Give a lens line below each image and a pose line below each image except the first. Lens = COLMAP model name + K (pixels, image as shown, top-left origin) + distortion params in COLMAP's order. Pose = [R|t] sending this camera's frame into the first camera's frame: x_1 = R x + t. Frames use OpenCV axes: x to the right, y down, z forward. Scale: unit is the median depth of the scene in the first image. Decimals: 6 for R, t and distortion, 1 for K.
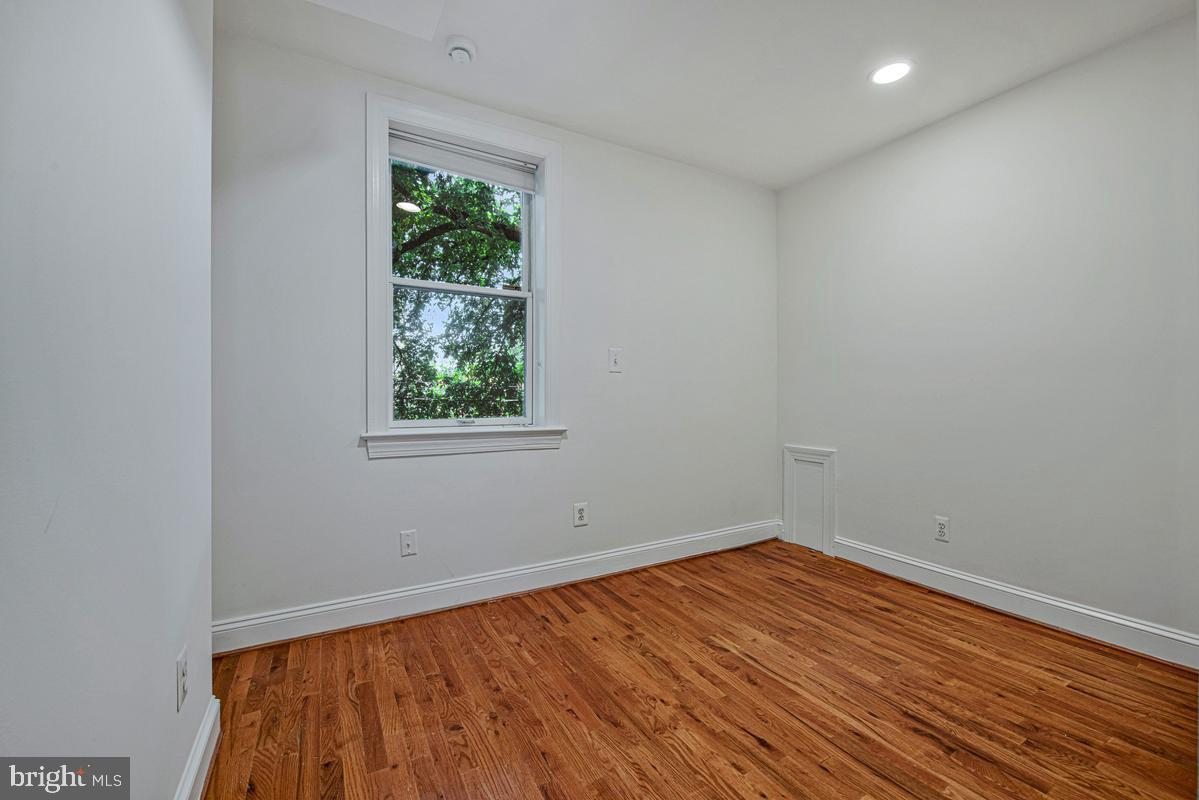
lens RADIAL K [[487.5, 0, 597.0], [0, 487.5, 402.8], [0, 0, 1]] dist [-0.011263, -0.004809]
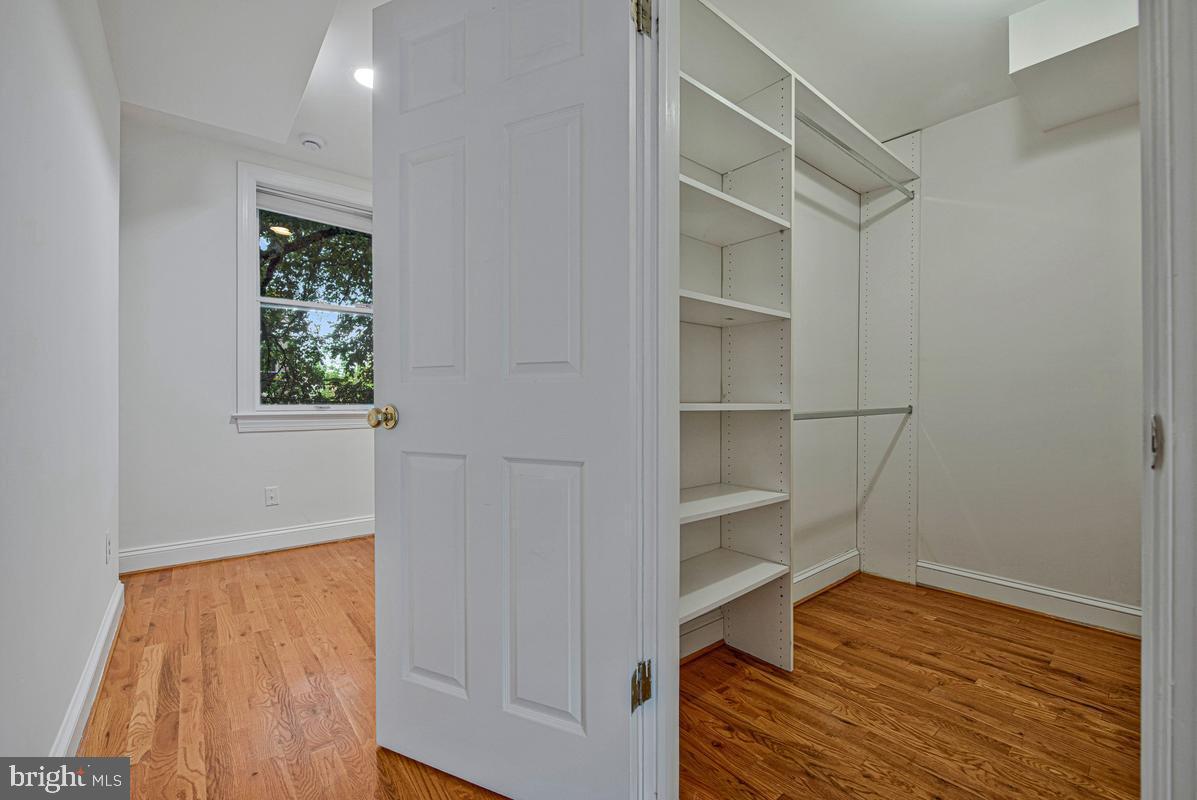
lens RADIAL K [[484.8, 0, 594.9], [0, 484.8, 394.0], [0, 0, 1]] dist [-0.025425, 0.000007]
pose [[0.982927, -0.008647, 0.183793, 0.178392], [0.012856, 0.999681, -0.021724, 0.037814], [-0.183546, 0.023716, 0.982725, -0.332687]]
